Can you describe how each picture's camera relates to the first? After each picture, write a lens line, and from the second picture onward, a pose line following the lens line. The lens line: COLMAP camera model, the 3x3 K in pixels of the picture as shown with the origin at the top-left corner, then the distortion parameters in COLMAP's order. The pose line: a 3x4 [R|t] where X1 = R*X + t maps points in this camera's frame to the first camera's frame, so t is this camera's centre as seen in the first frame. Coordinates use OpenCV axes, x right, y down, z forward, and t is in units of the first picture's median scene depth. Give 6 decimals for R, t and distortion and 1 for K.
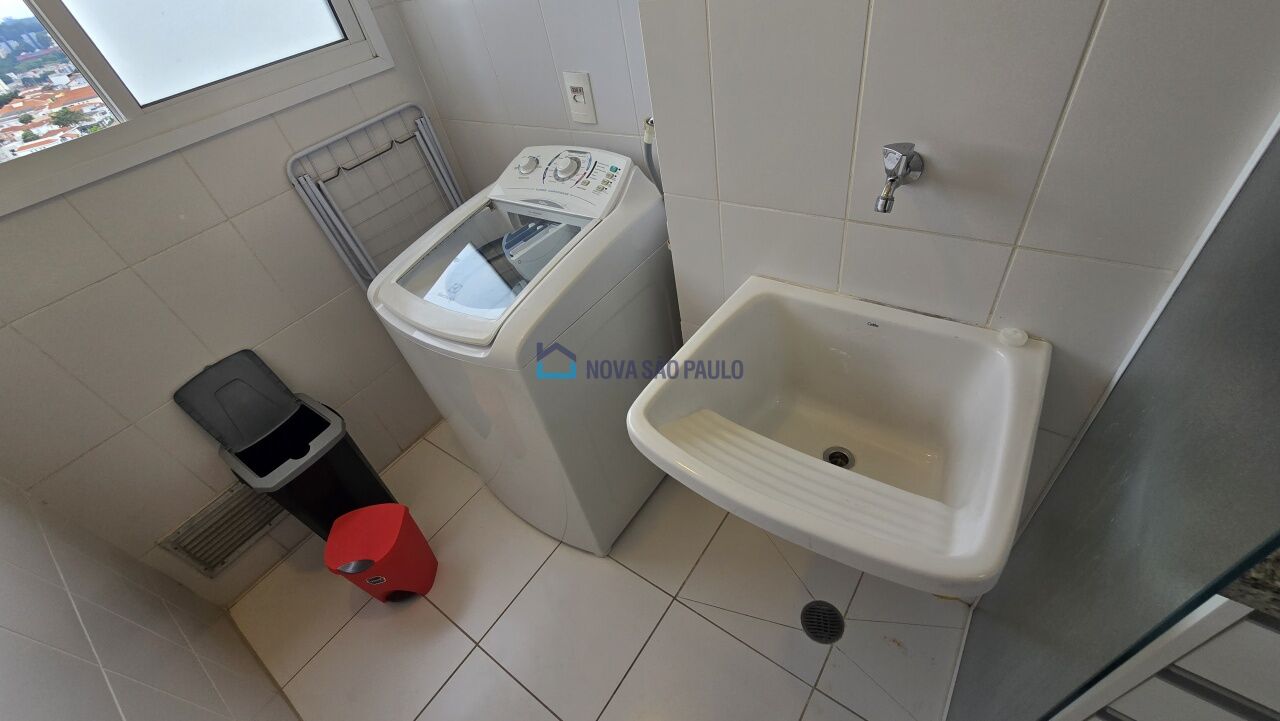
lens RADIAL K [[525.7, 0, 635.0], [0, 525.7, 366.4], [0, 0, 1]] dist [-0.003125, 0.000219]
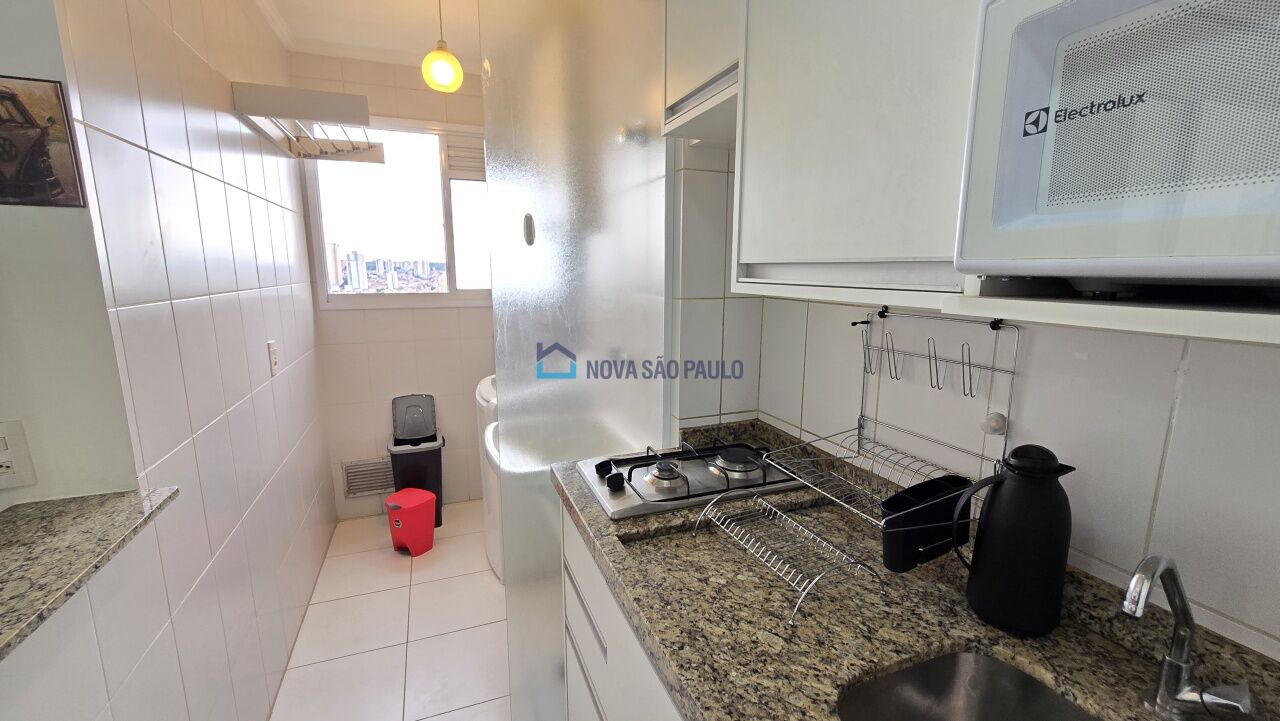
lens RADIAL K [[525.7, 0, 640.7], [0, 525.7, 359.5], [0, 0, 1]] dist [-0.003125, 0.000219]
pose [[0.835497, 0.256791, -0.485802, 0.902105], [-0.464655, 0.802099, -0.375145, 0.250324], [0.293327, 0.539163, 0.789470, -0.444456]]
